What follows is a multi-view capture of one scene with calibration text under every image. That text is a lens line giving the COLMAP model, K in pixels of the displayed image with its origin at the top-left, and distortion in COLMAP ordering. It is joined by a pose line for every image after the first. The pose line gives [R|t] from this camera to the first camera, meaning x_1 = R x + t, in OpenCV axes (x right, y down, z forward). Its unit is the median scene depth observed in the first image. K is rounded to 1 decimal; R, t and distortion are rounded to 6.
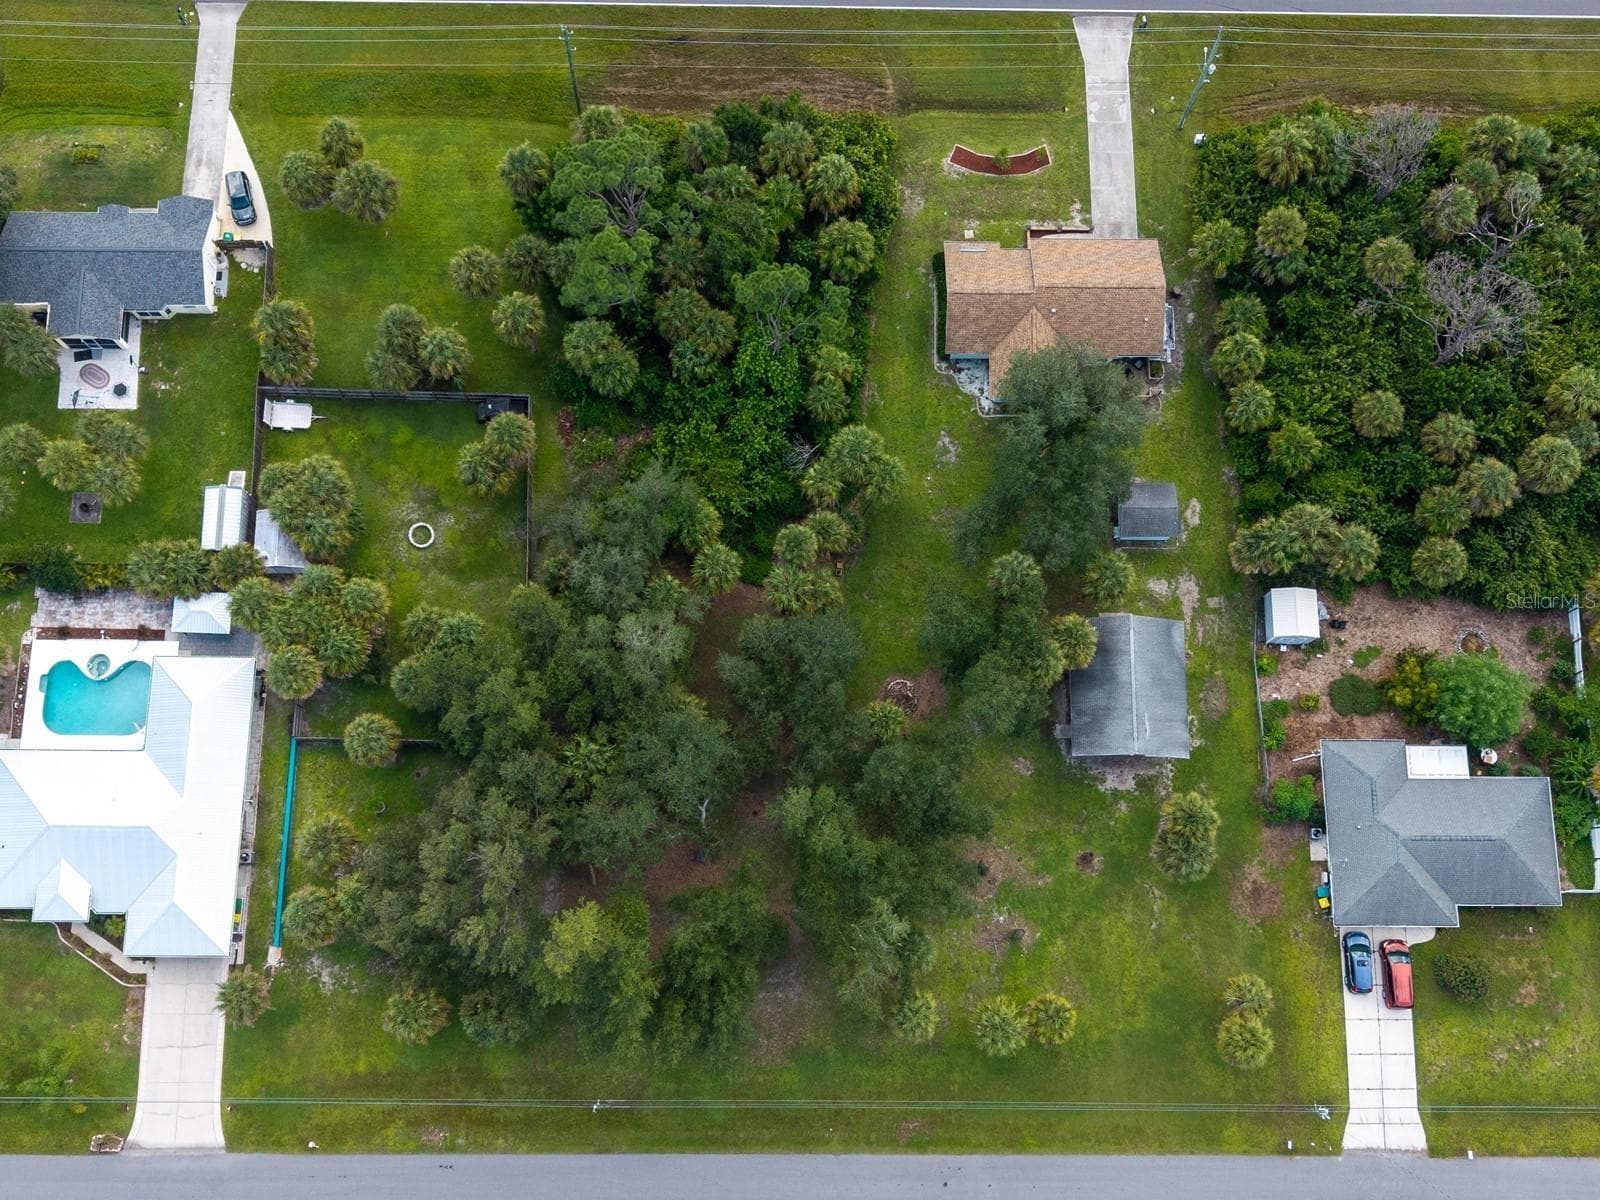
lens RADIAL K [[1459.2, 0, 800.0], [0, 1459.2, 600.0], [0, 0, 1]] dist [0.009328, -0.002102]
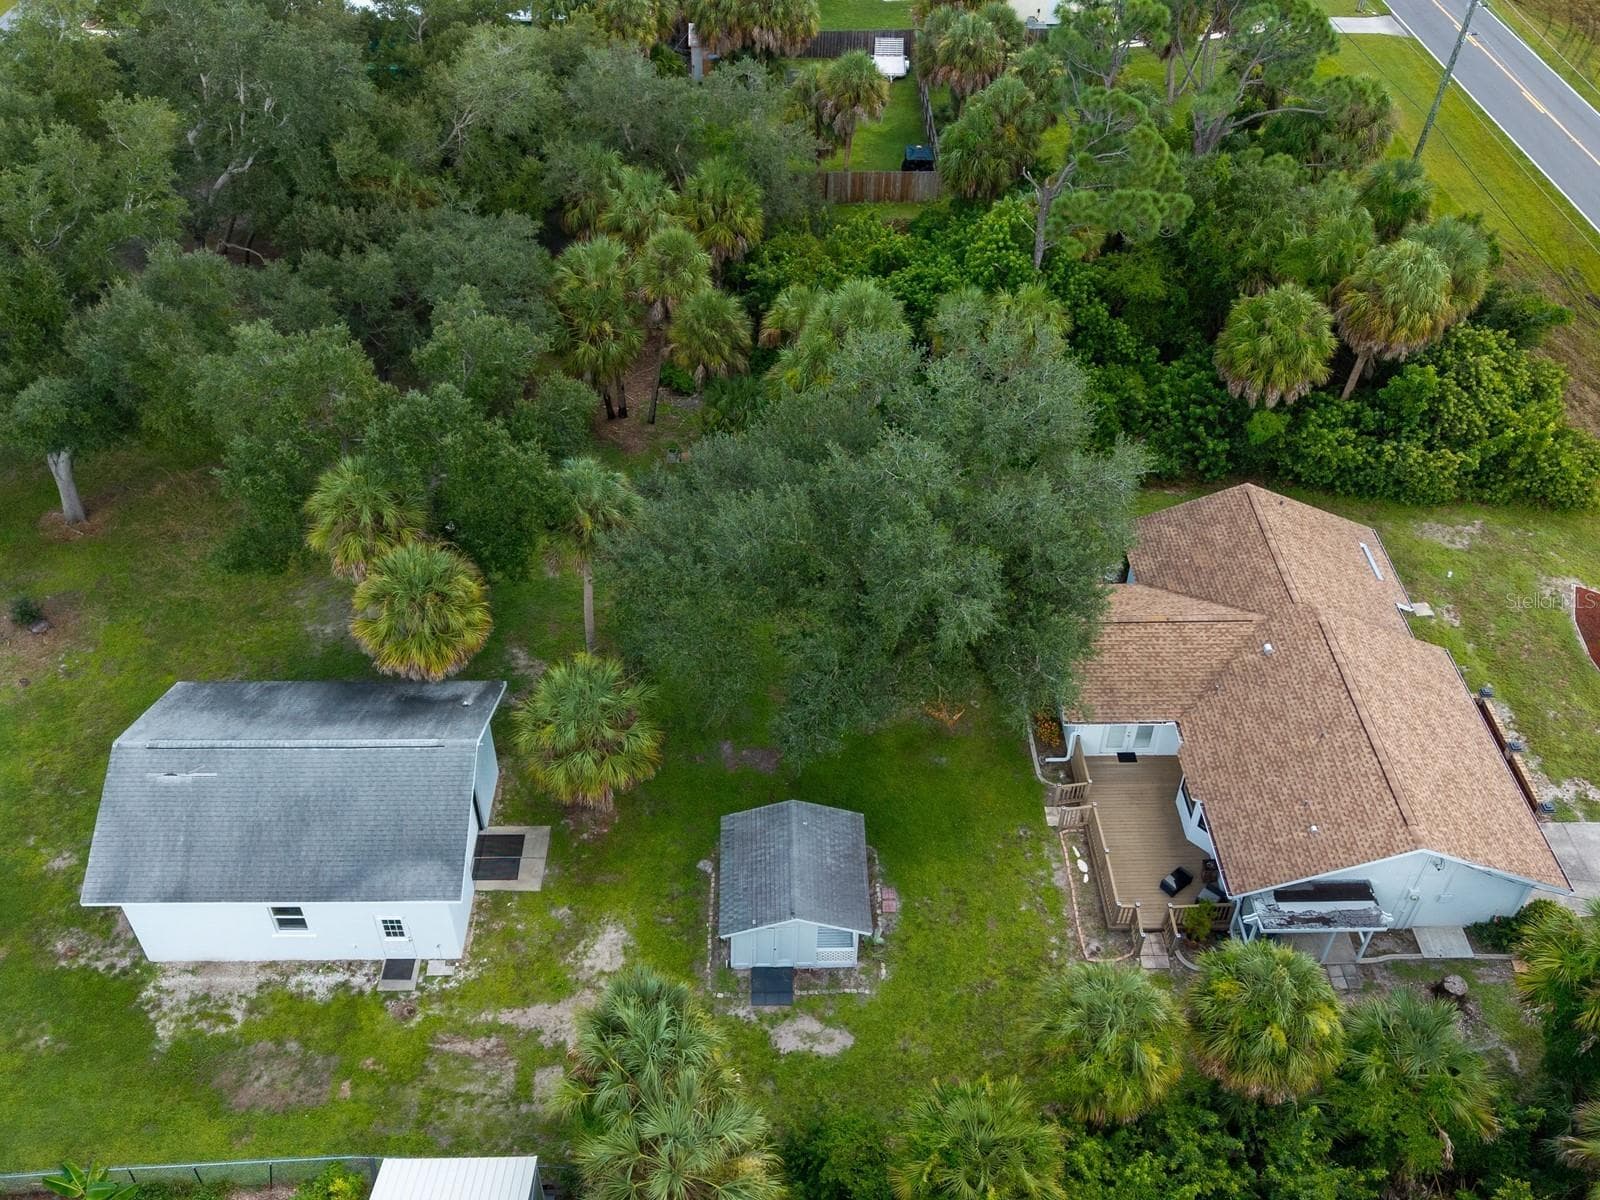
lens RADIAL K [[1459.2, 0, 800.0], [0, 1459.2, 600.0], [0, 0, 1]] dist [0.009328, -0.002102]
pose [[0.030393, 0.645339, -0.763292, 0.472437], [-0.980412, 0.167920, 0.102932, -0.111775], [0.194598, 0.745212, 0.637802, 0.691980]]
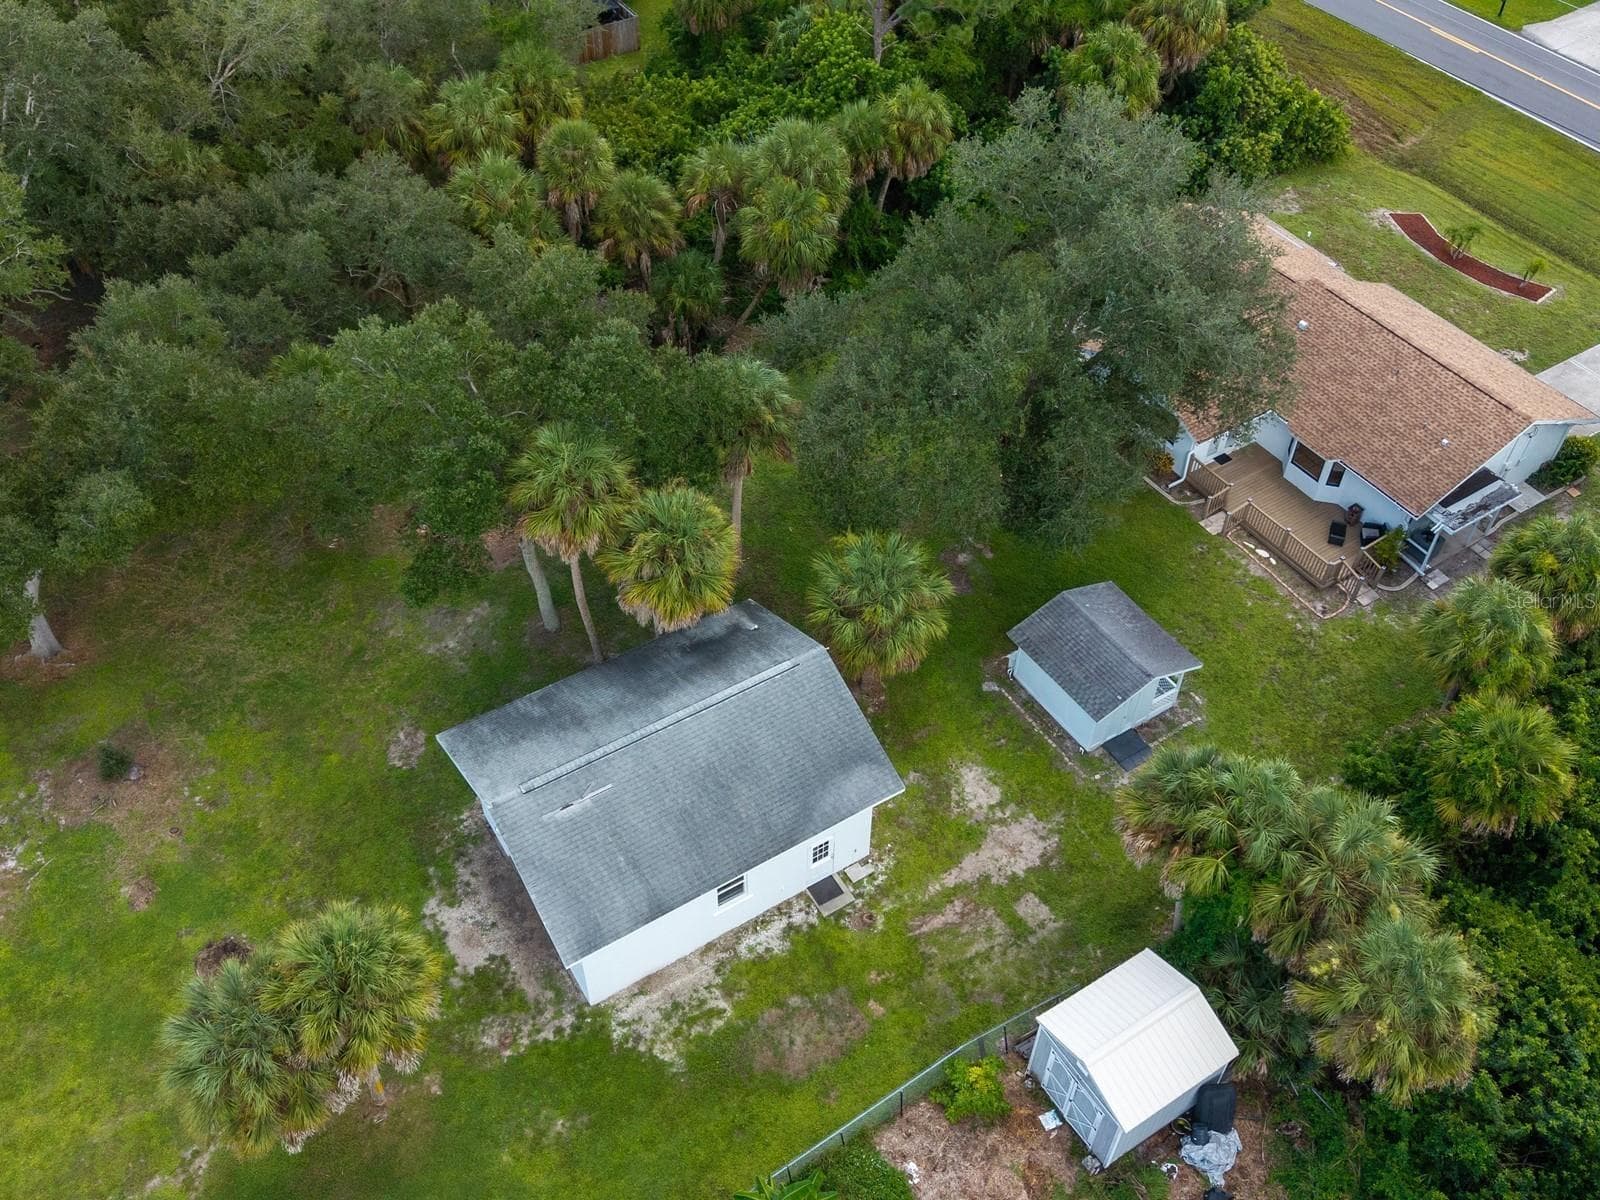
lens RADIAL K [[1441.9, 0, 814.3], [0, 1441.9, 589.1], [0, 0, 1]] dist [0.147545, -0.357420]
pose [[0.547083, 0.591355, -0.592451, 0.417522], [-0.819378, 0.523094, -0.234507, 0.089701], [0.171231, 0.613736, 0.770719, 0.648873]]
